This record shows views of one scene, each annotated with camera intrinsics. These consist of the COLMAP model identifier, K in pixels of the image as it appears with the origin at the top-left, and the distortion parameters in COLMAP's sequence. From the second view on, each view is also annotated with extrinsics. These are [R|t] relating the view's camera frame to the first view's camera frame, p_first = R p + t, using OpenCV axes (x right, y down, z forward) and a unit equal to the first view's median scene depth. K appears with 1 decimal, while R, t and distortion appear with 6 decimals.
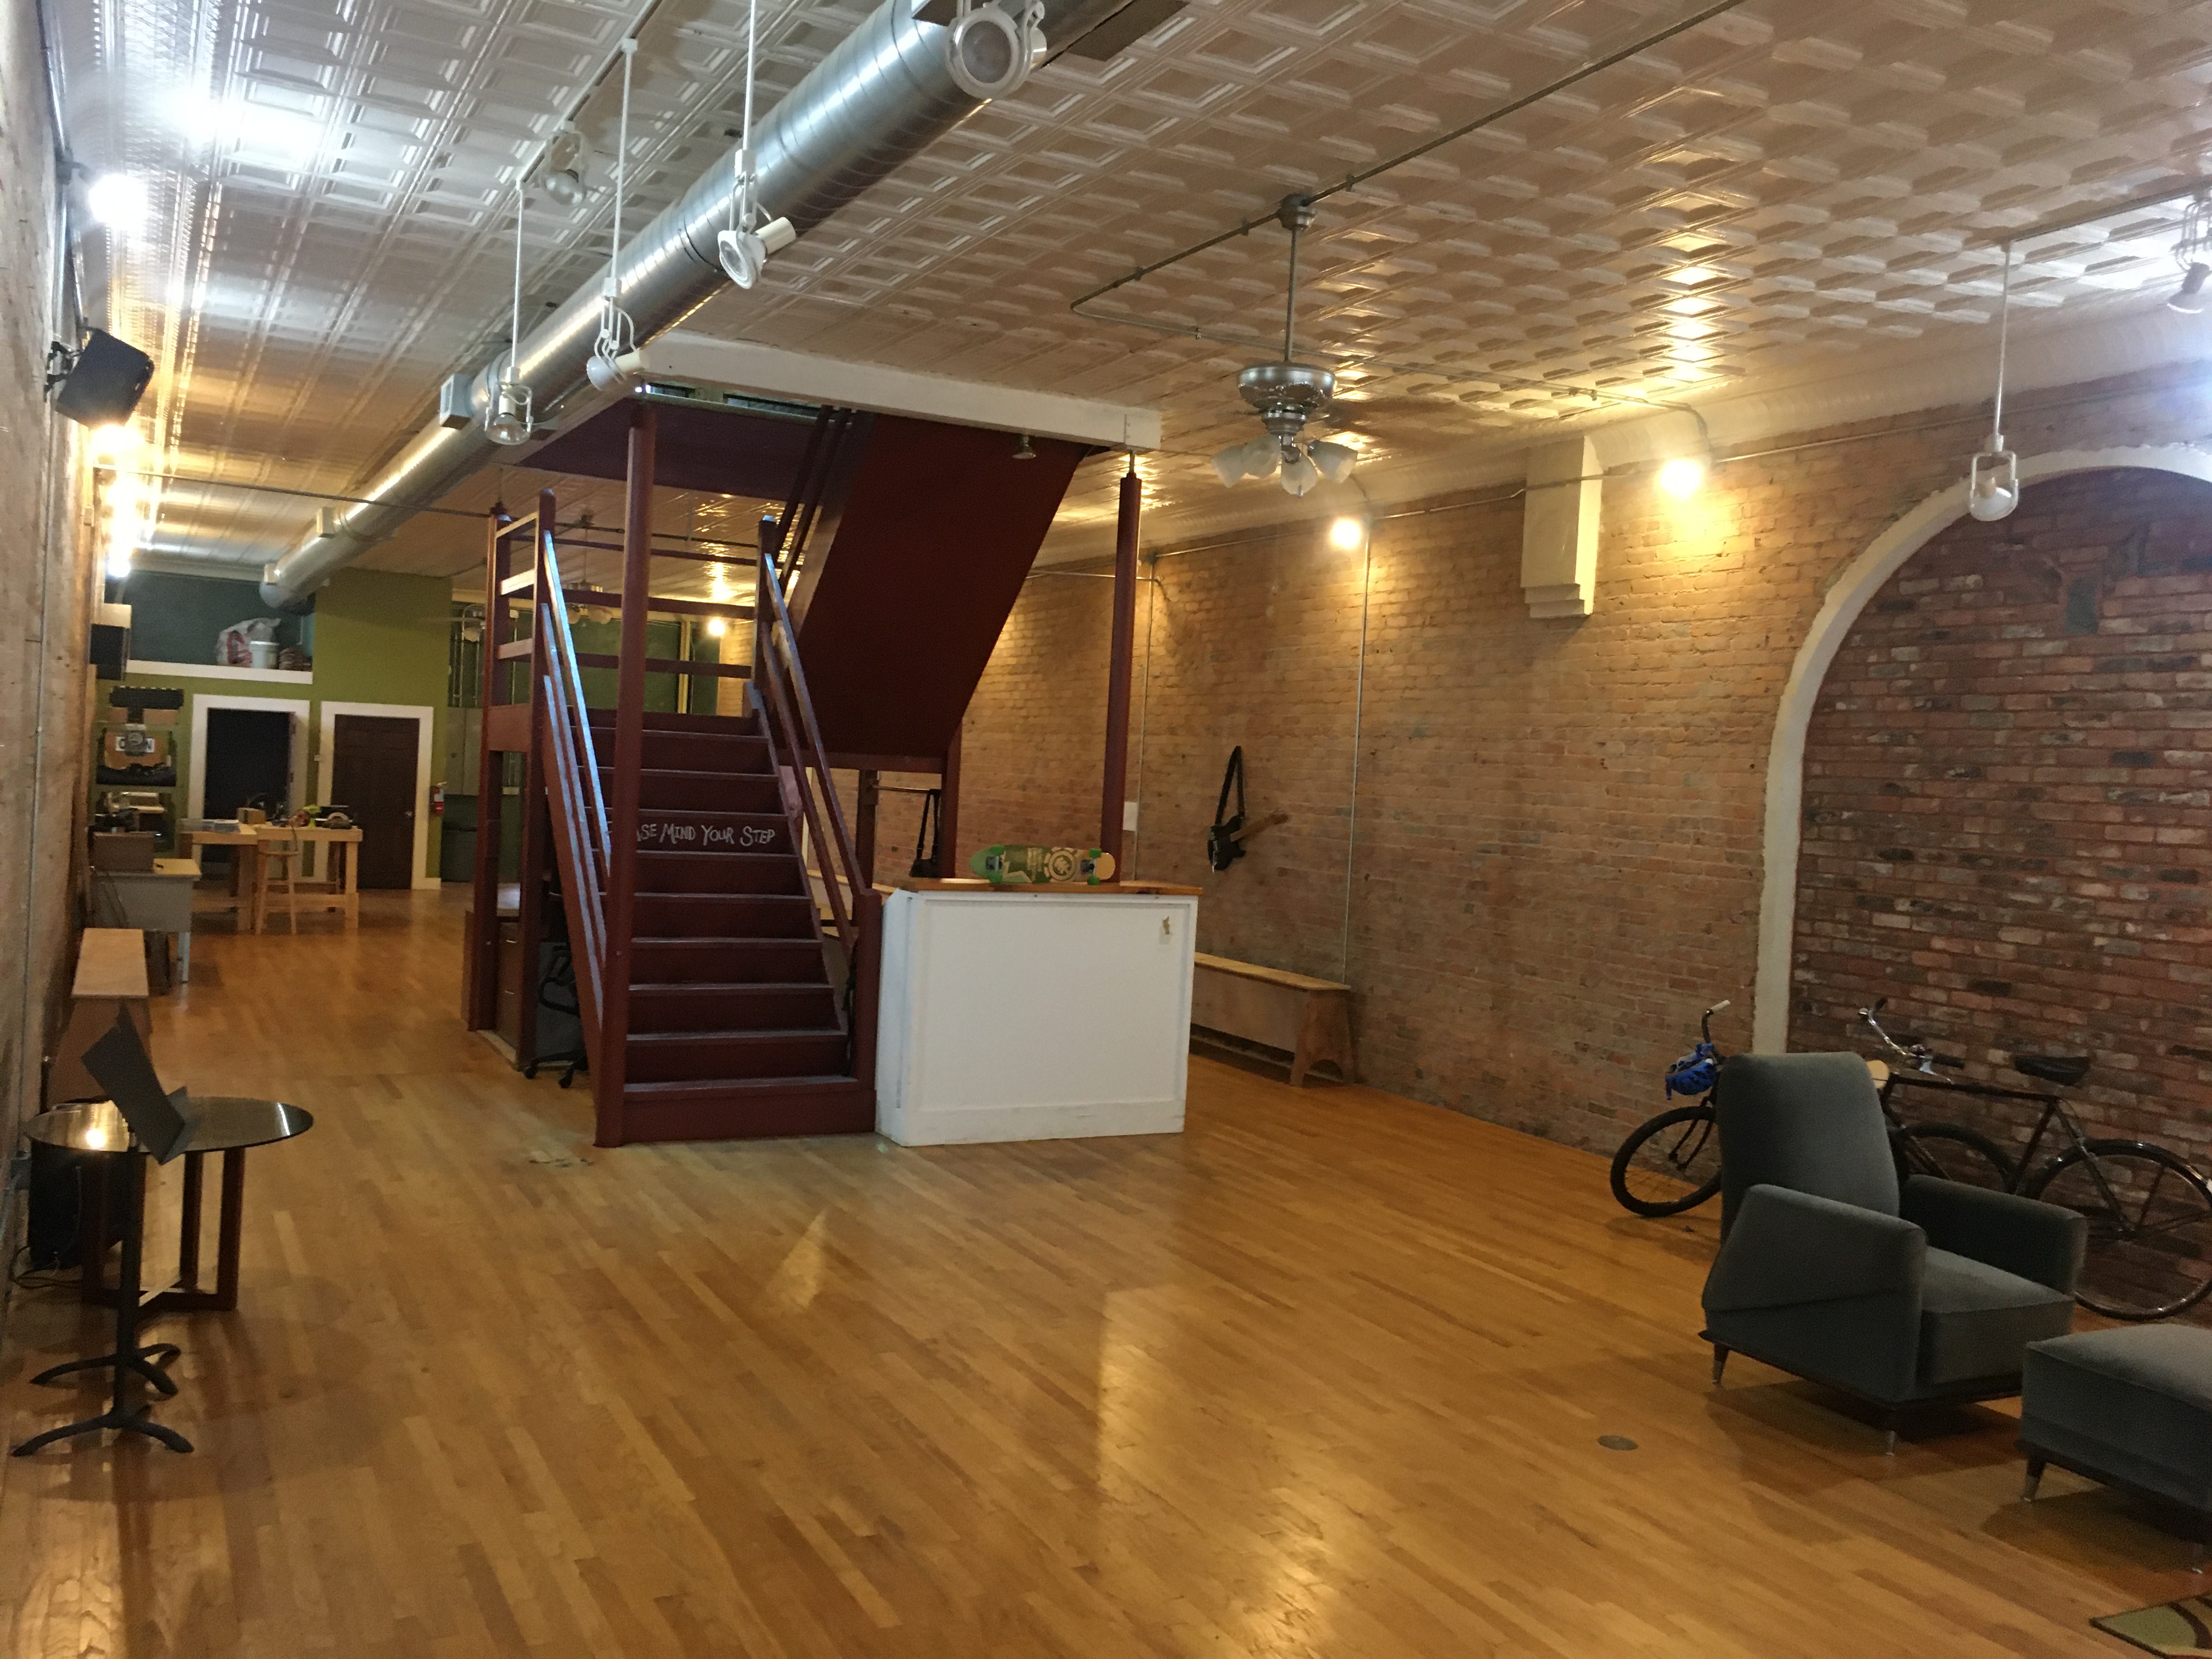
lens RADIAL K [[1863.2, 0, 1084.4], [0, 1863.2, 833.1], [0, 0, 1]] dist [0.071191, -0.068979]
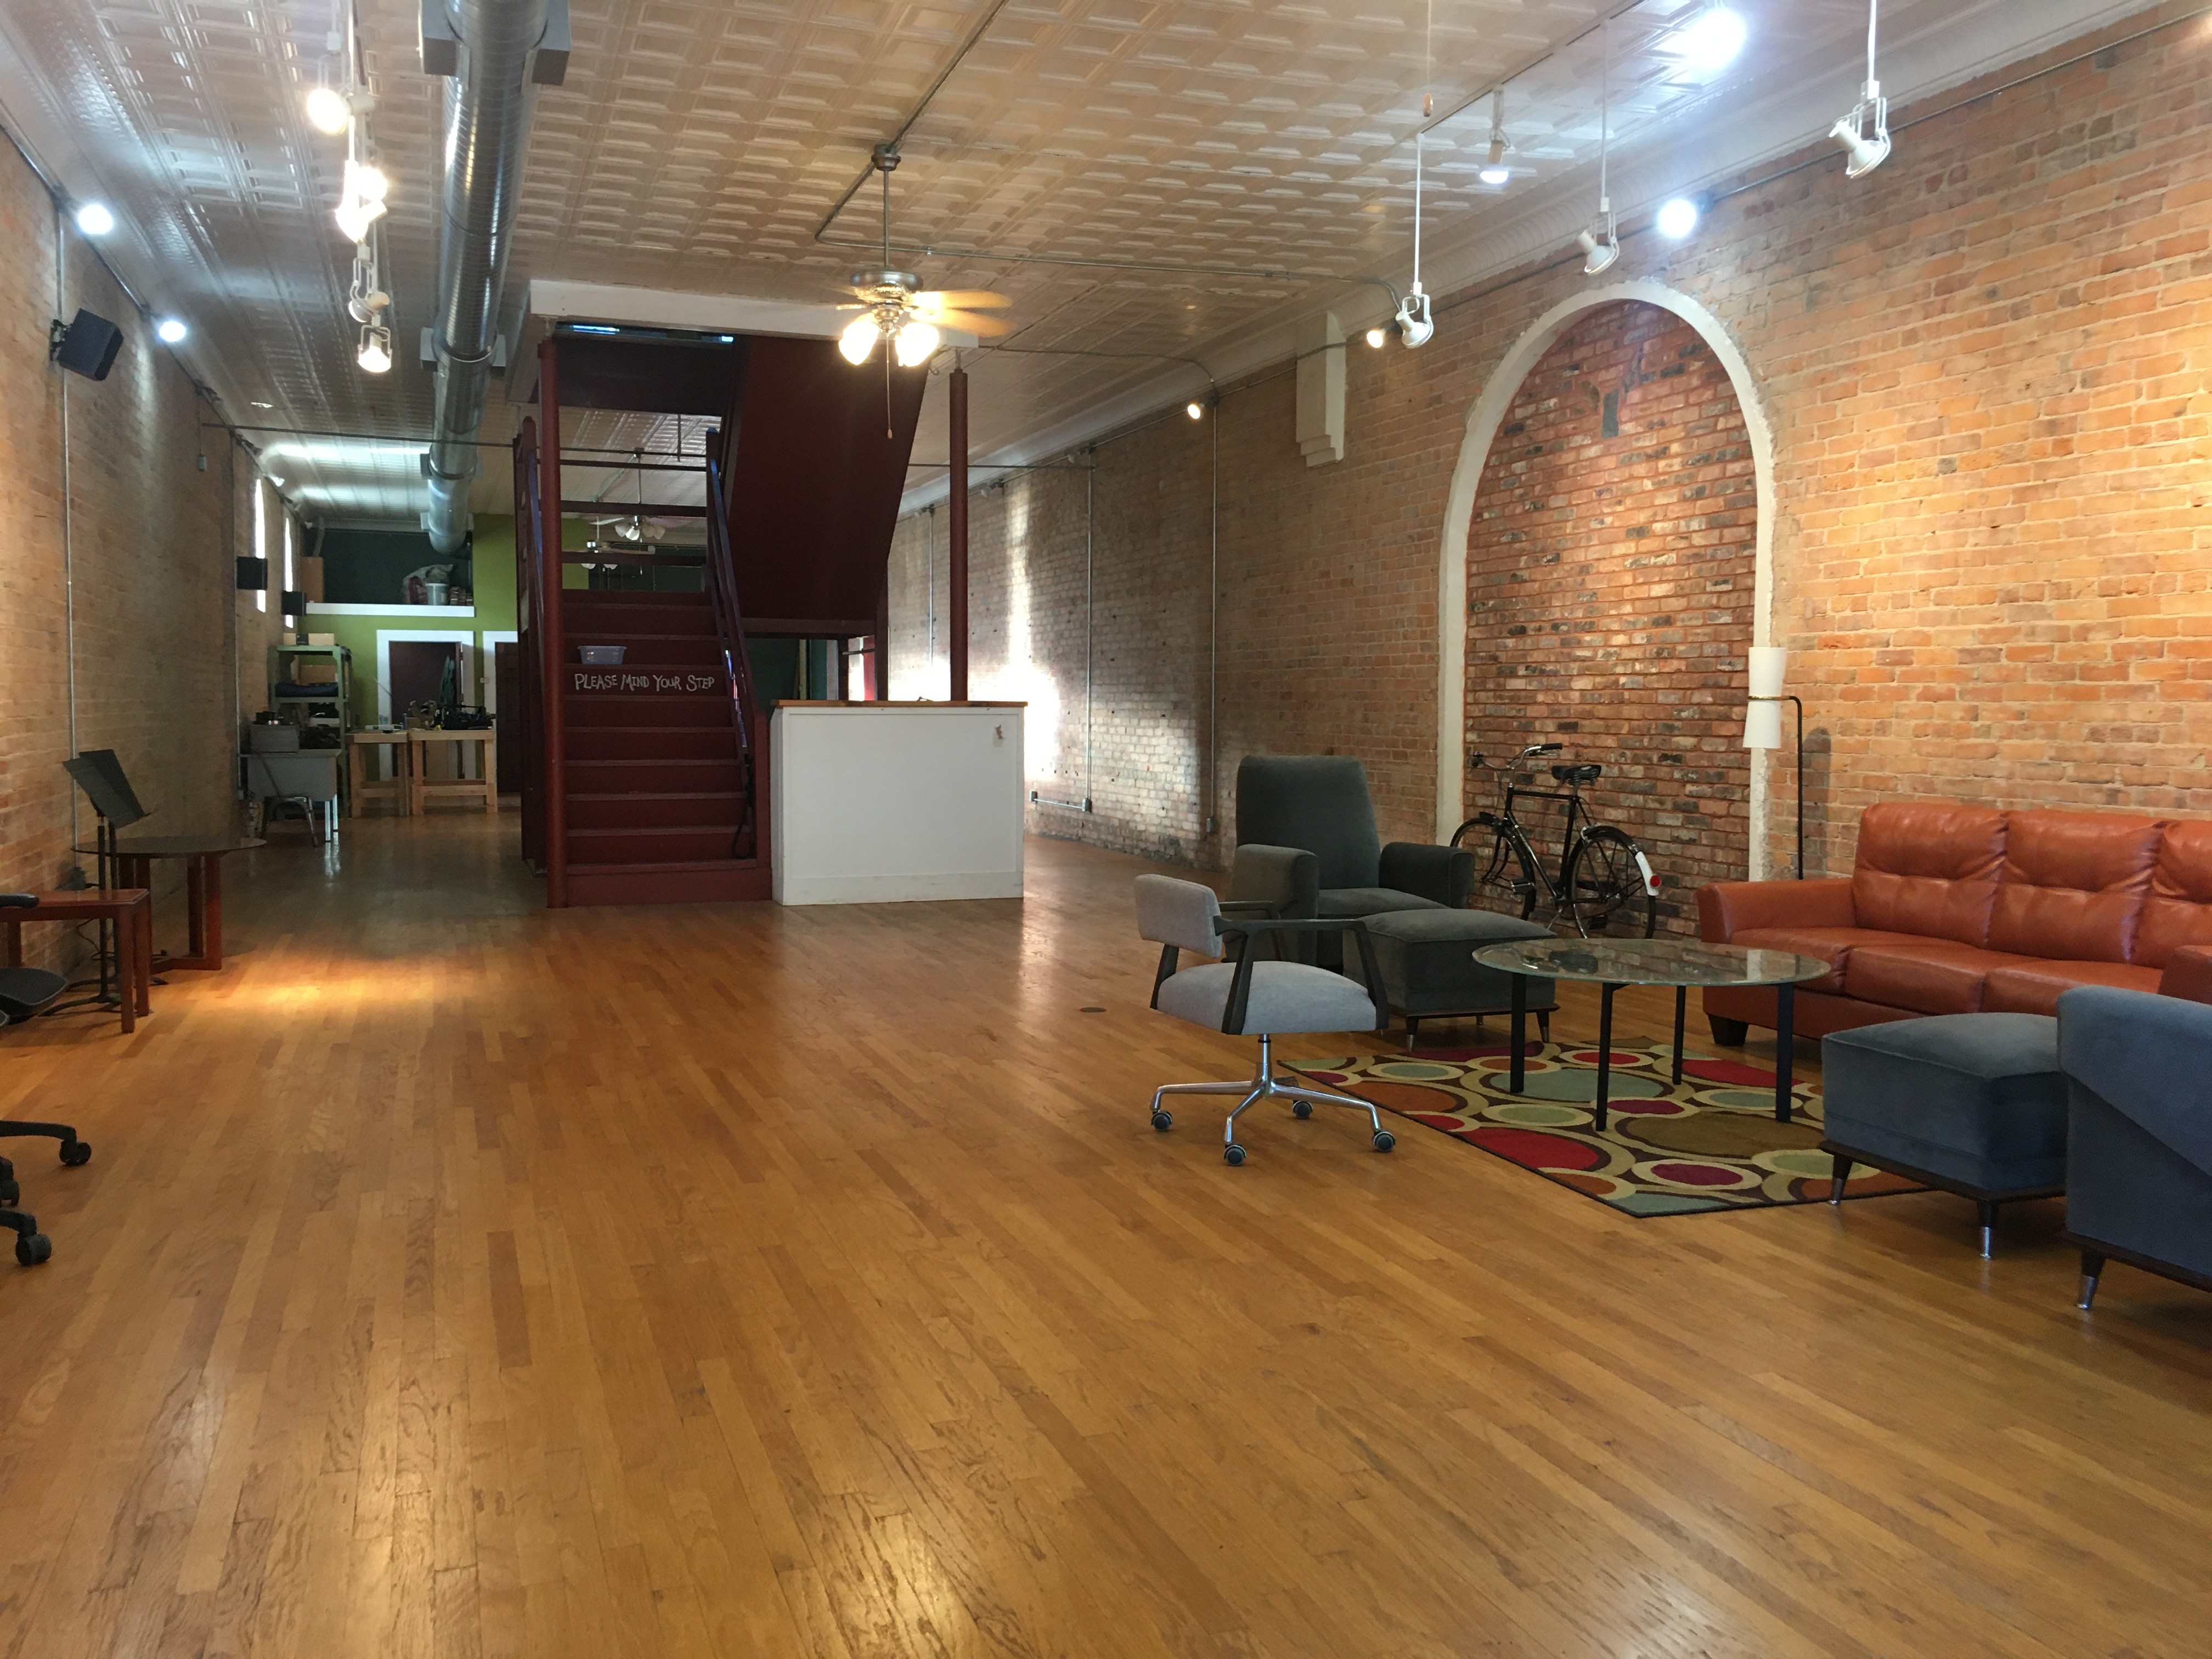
lens RADIAL K [[1863.2, 0, 1092.3], [0, 1863.2, 825.5], [0, 0, 1]] dist [0.071191, -0.068979]
pose [[0.989651, -0.040971, -0.137522, 0.323870], [0.045019, 0.998636, 0.026453, 0.096446], [0.136251, -0.032370, 0.990145, -0.270447]]
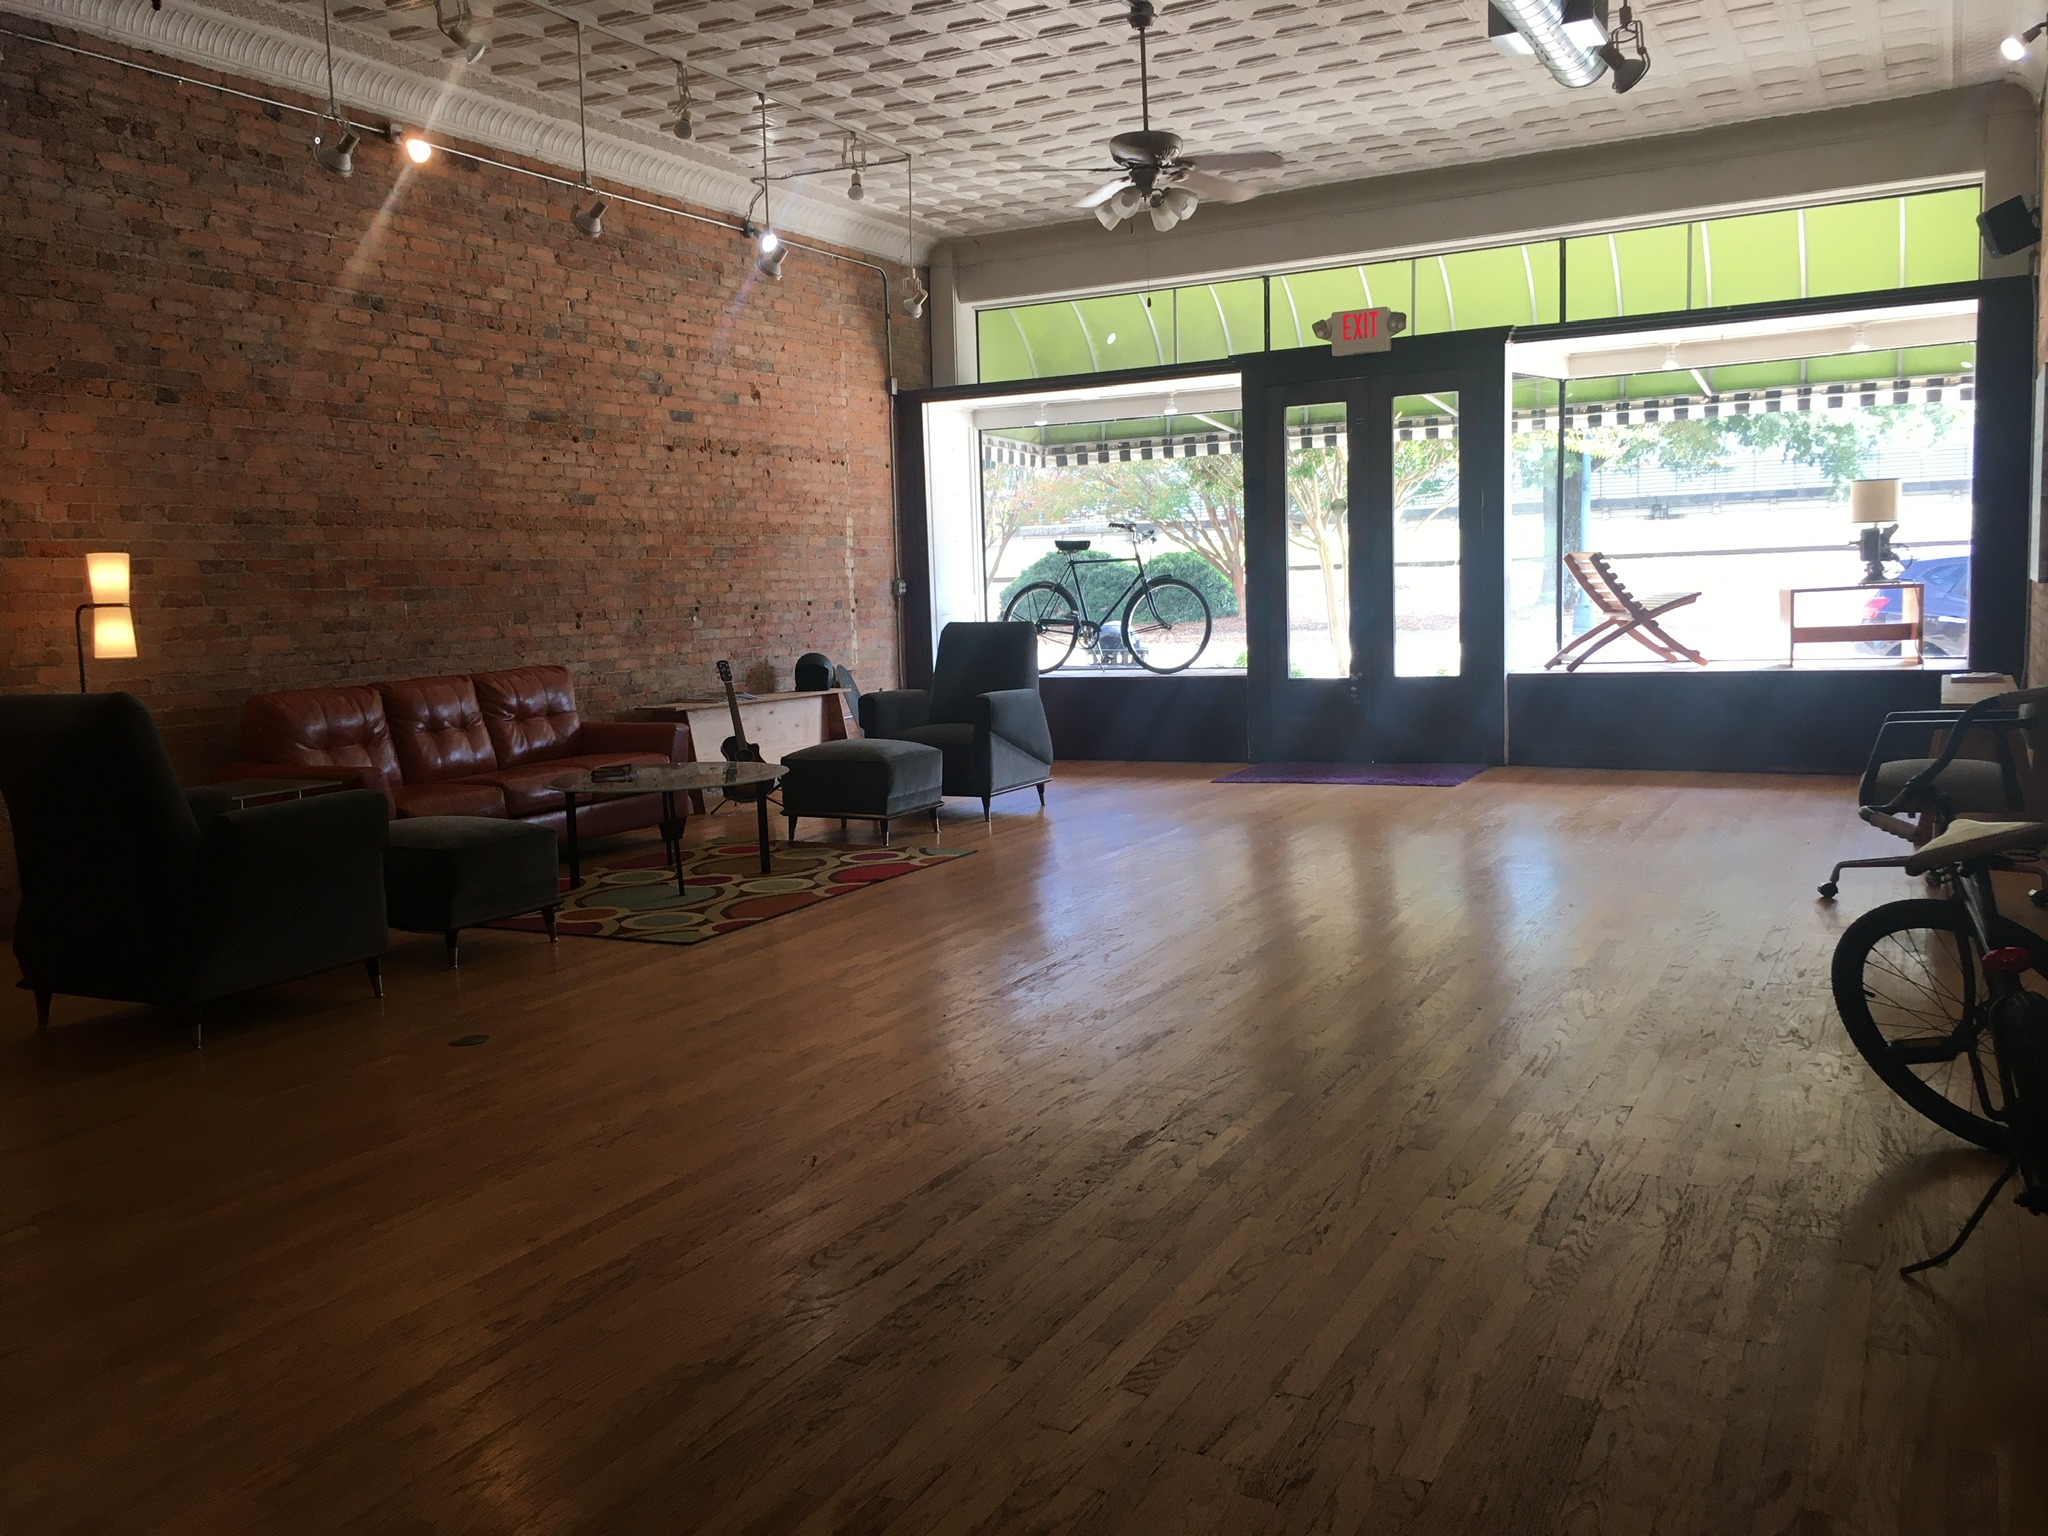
lens RADIAL K [[1725.0, 0, 1023.7], [0, 1725.0, 765.8], [0, 0, 1]] dist [0.071191, -0.068979]
pose [[-0.588751, -0.121616, 0.799113, -0.404763], [0.028127, 0.984935, 0.170620, 0.017106], [-0.807825, 0.122929, -0.576461, 0.854206]]
